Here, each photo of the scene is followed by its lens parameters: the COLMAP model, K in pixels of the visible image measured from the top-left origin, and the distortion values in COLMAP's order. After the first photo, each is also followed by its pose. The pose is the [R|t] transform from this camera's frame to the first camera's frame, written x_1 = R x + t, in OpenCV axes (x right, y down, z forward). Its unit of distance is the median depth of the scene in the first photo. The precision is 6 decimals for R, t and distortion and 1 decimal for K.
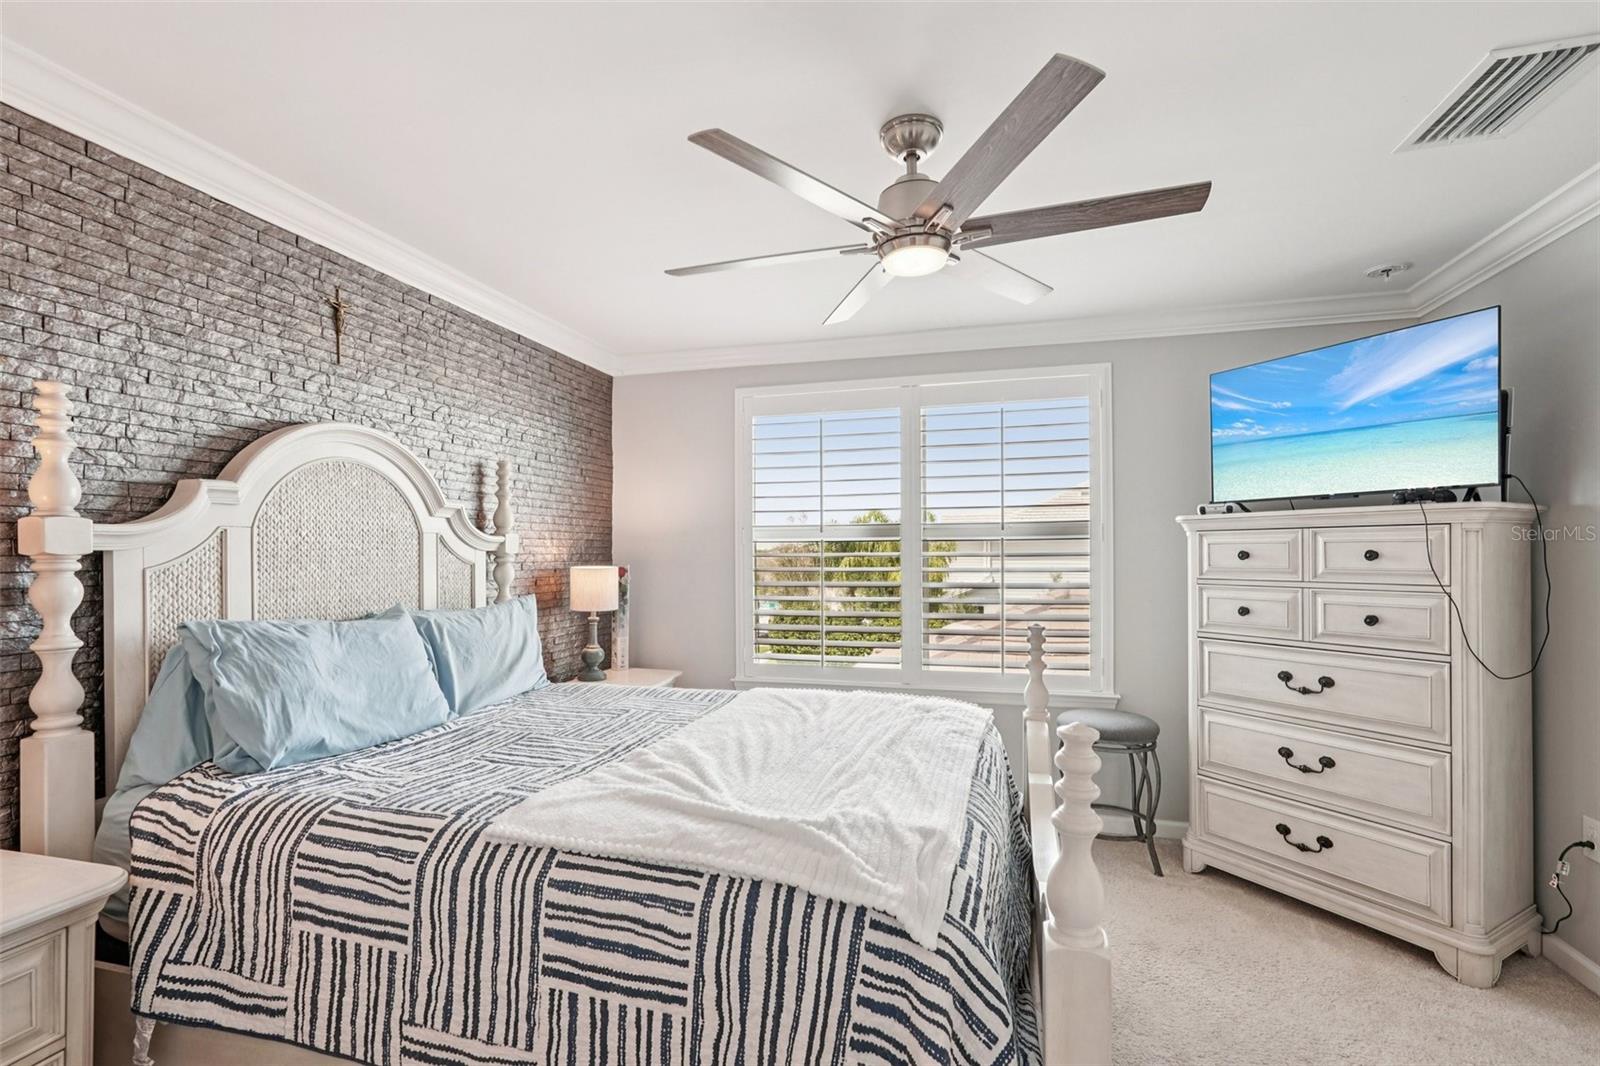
lens RADIAL K [[733.7, 0, 773.1], [0, 733.7, 543.1], [0, 0, 1]] dist [-0.014981, 0.009373]
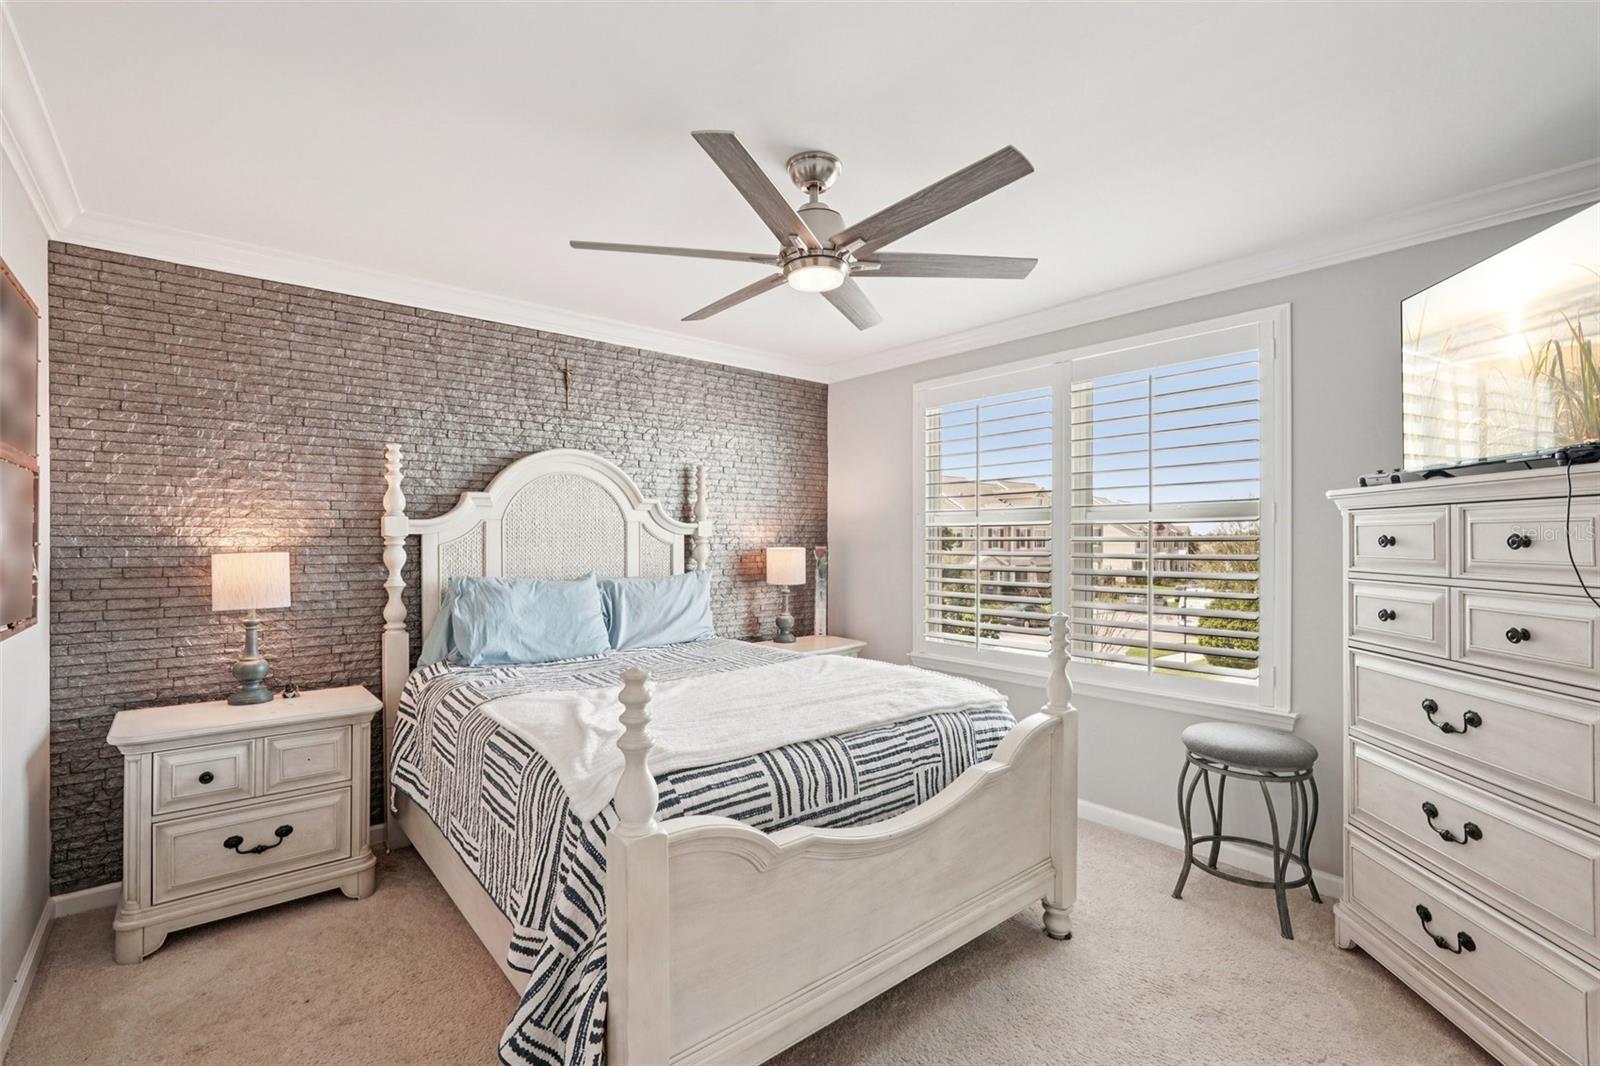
lens RADIAL K [[727.4, 0, 802.1], [0, 727.4, 528.5], [0, 0, 1]] dist [-0.018321, 0.012098]
pose [[0.823624, -0.004013, -0.567122, 0.664047], [0.005238, 0.999986, 0.000532, 0.000110], [0.567112, -0.003409, 0.823634, 0.048602]]
